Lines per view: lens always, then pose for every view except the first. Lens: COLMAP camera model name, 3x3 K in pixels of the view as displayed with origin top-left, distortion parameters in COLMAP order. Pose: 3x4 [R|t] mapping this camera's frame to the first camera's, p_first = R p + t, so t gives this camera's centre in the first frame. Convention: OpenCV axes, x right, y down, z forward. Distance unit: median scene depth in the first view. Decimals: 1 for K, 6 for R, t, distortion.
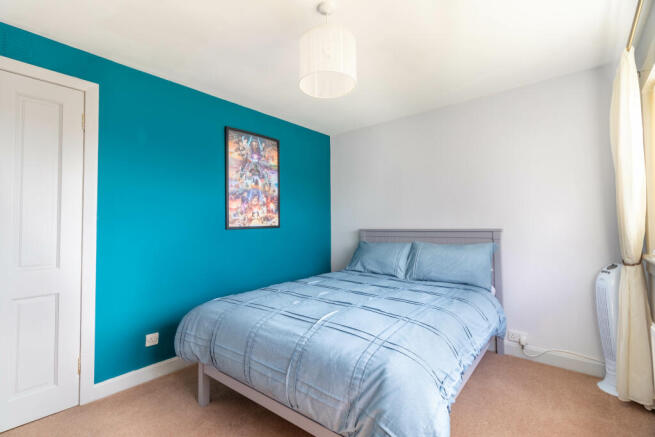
lens RADIAL K [[299.8, 0, 330.2], [0, 299.8, 216.9], [0, 0, 1]] dist [0.001701, 0.000437]
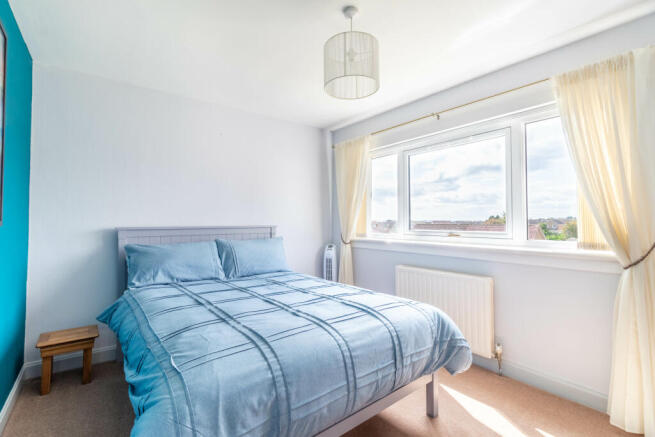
lens RADIAL K [[299.8, 0, 330.2], [0, 299.8, 216.9], [0, 0, 1]] dist [0.001701, 0.000437]
pose [[0.212781, 0.025491, 0.976767, -0.620278], [-0.030148, 0.999355, -0.019513, 0.021208], [-0.976635, -0.025296, 0.213412, 0.504209]]
